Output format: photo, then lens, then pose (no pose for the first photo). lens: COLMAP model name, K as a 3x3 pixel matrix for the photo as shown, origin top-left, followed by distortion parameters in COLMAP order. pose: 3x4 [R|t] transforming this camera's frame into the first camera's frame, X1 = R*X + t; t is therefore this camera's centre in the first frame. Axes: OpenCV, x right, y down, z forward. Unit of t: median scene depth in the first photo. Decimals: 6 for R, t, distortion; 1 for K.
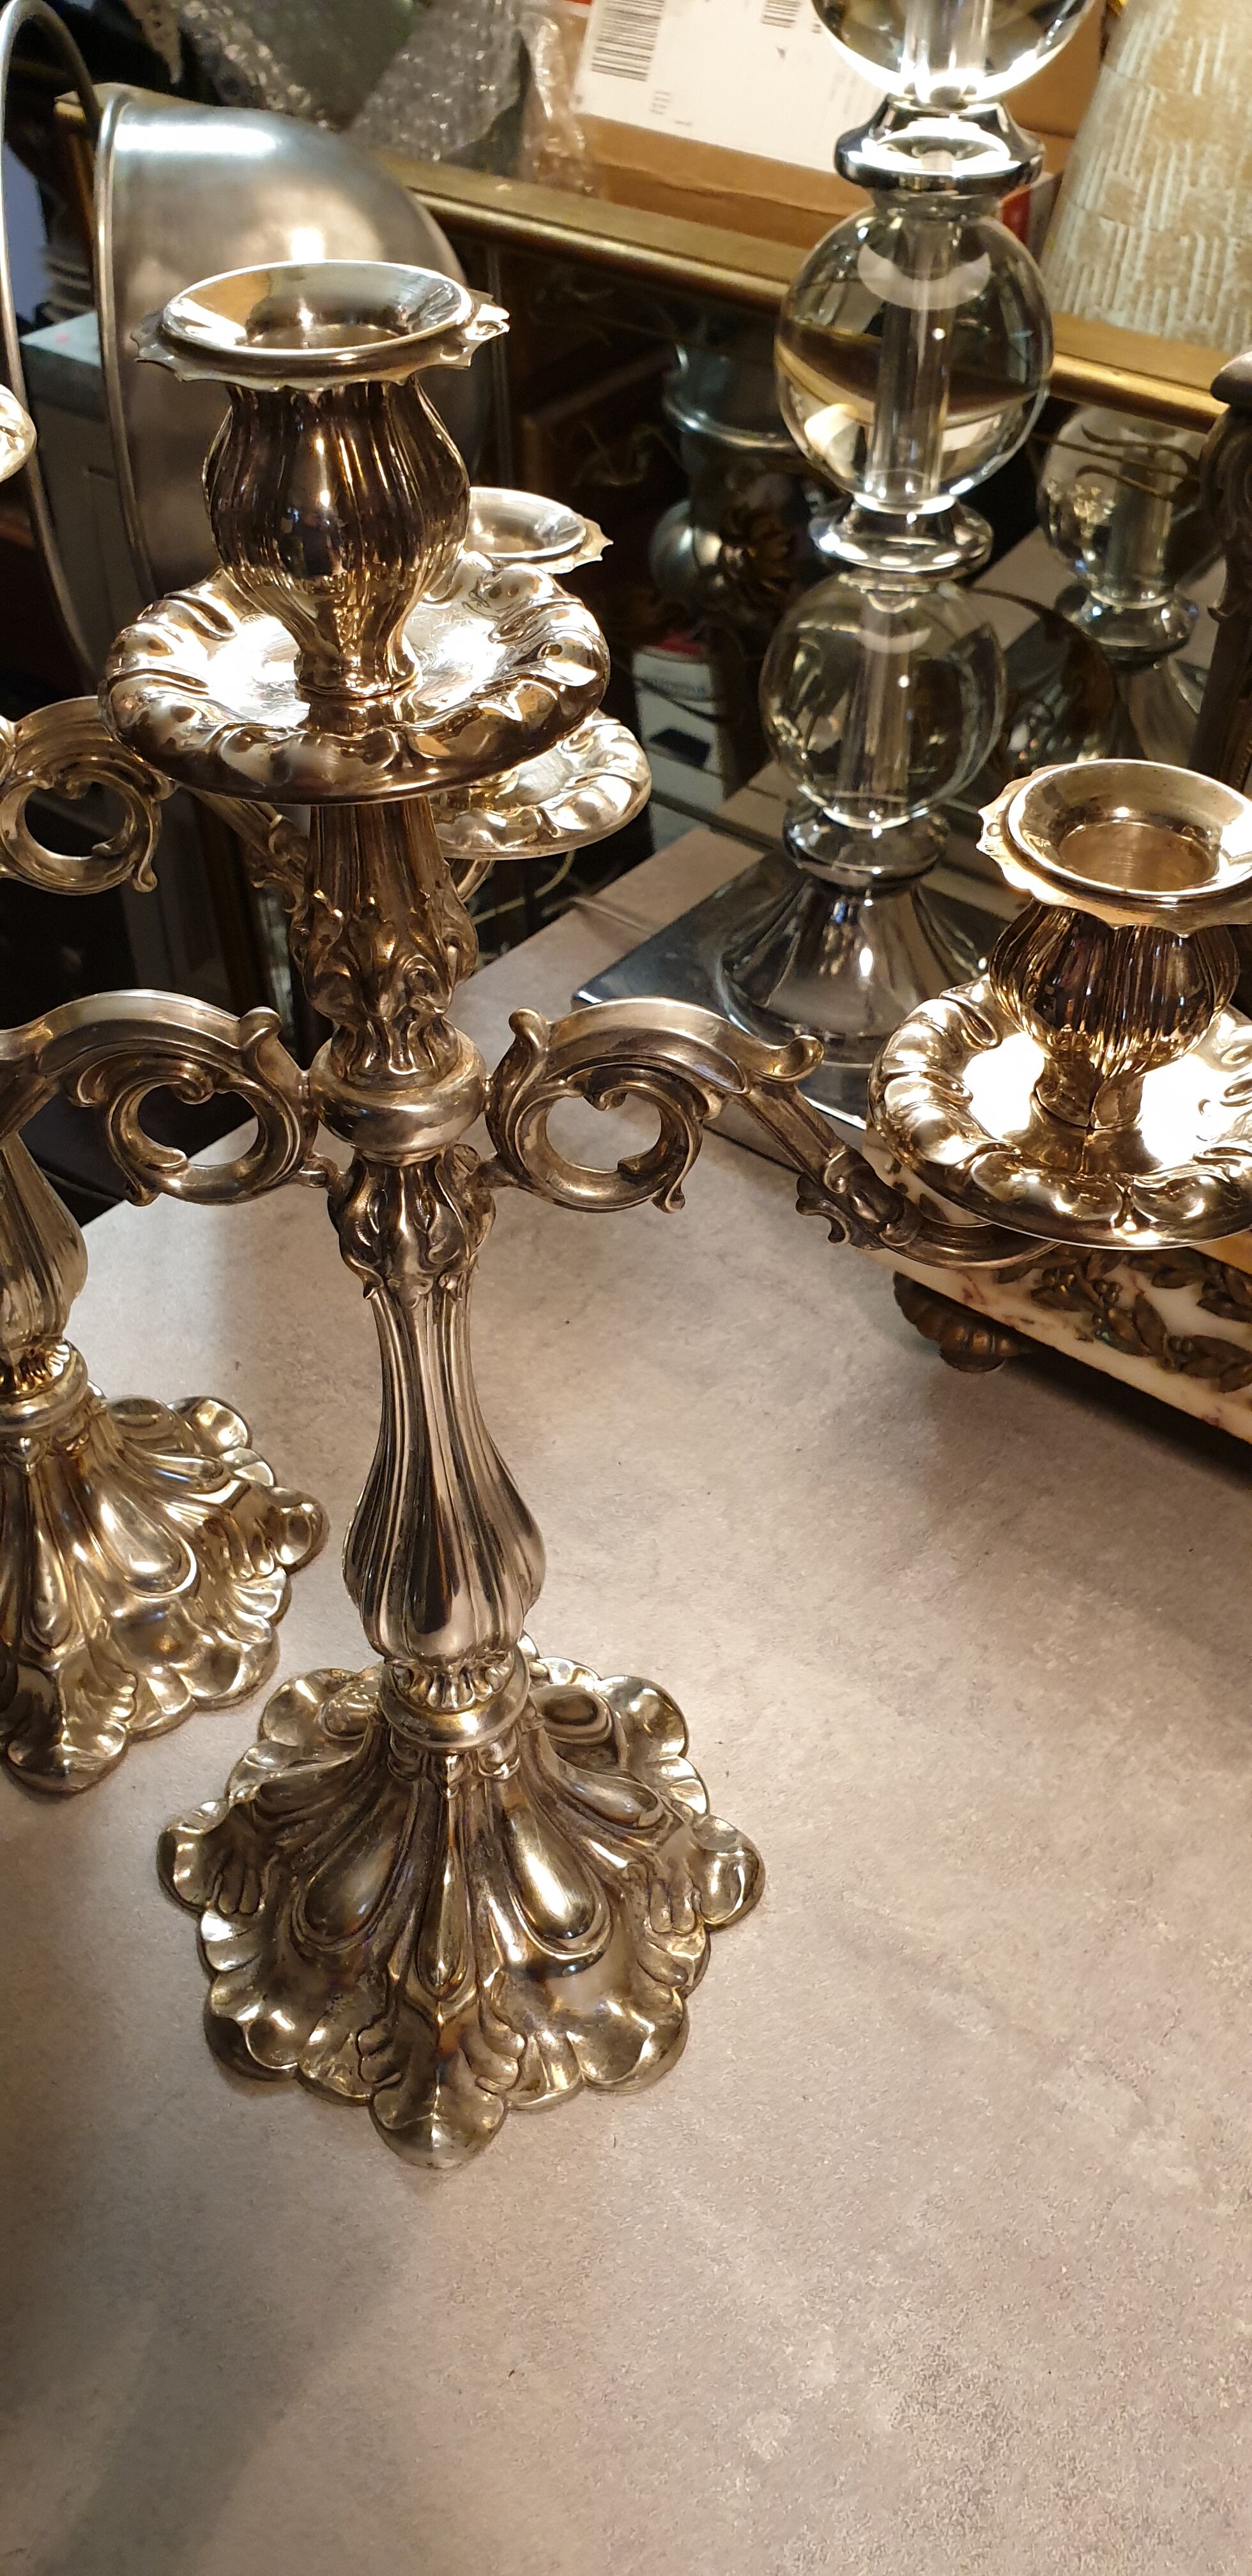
lens RADIAL K [[2069.4, 0, 626.0], [0, 2069.4, 1288.0], [0, 0, 1]] dist [0.002430, 0.015527]
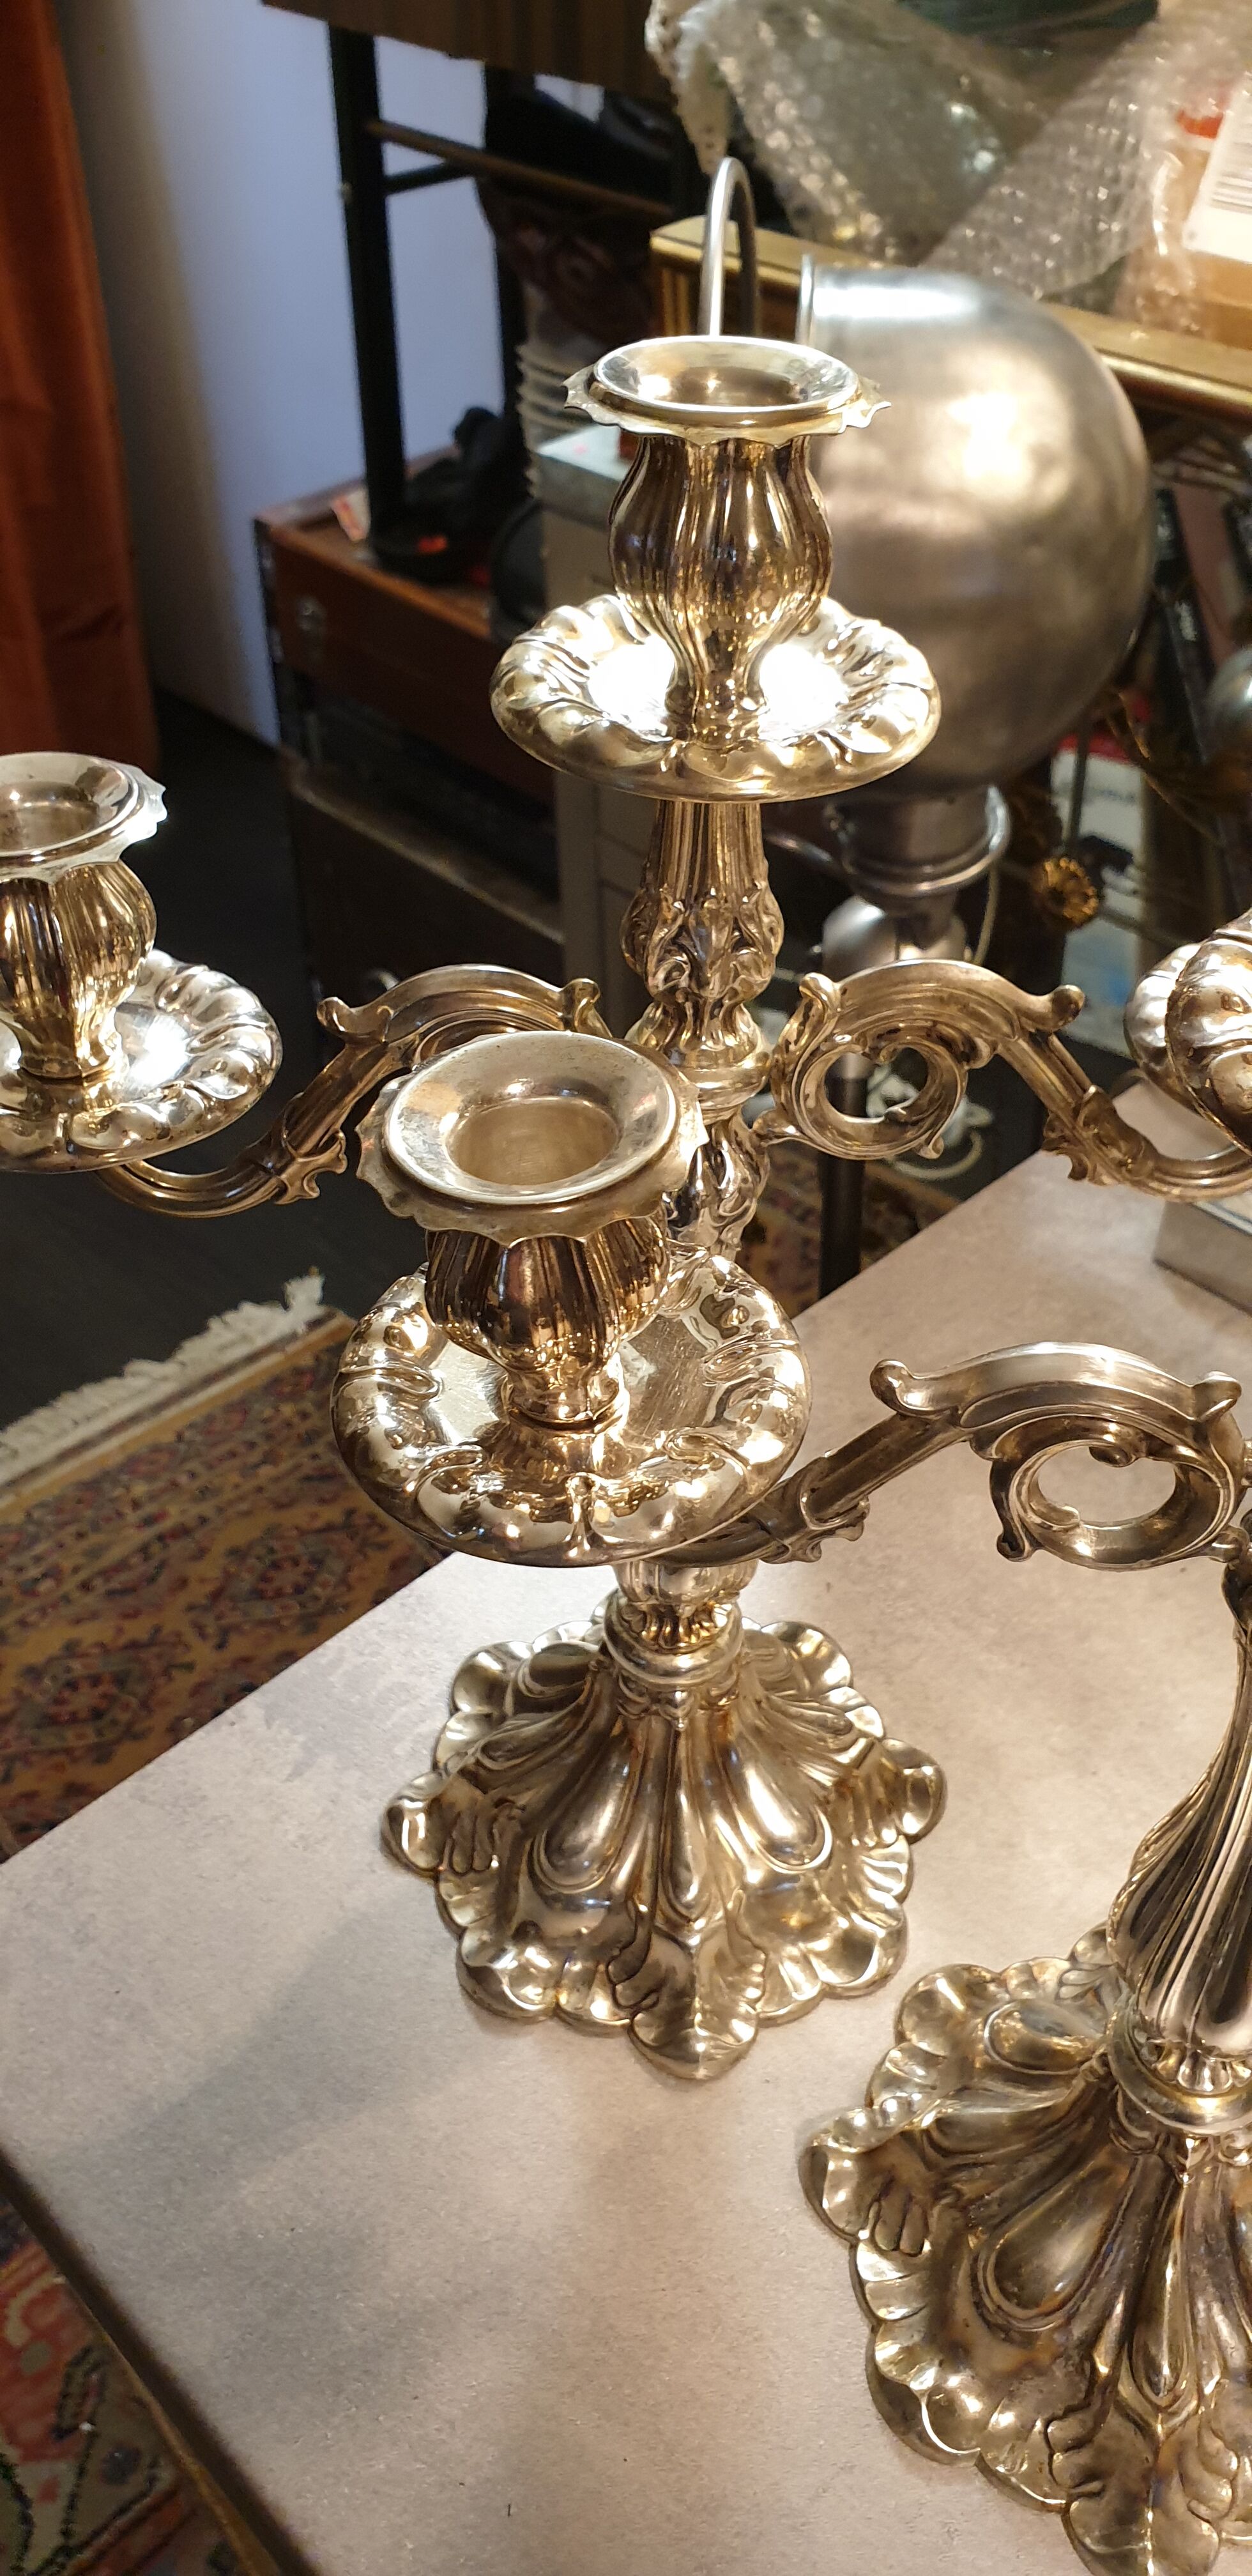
lens RADIAL K [[2087.6, 0, 621.1], [0, 2087.6, 1307.3], [0, 0, 1]] dist [-0.006488, 0.012595]
pose [[0.987379, 0.075718, -0.139105, -0.193336], [-0.078822, 0.996745, -0.016933, -0.081352], [0.137370, 0.027684, 0.990133, 0.053898]]
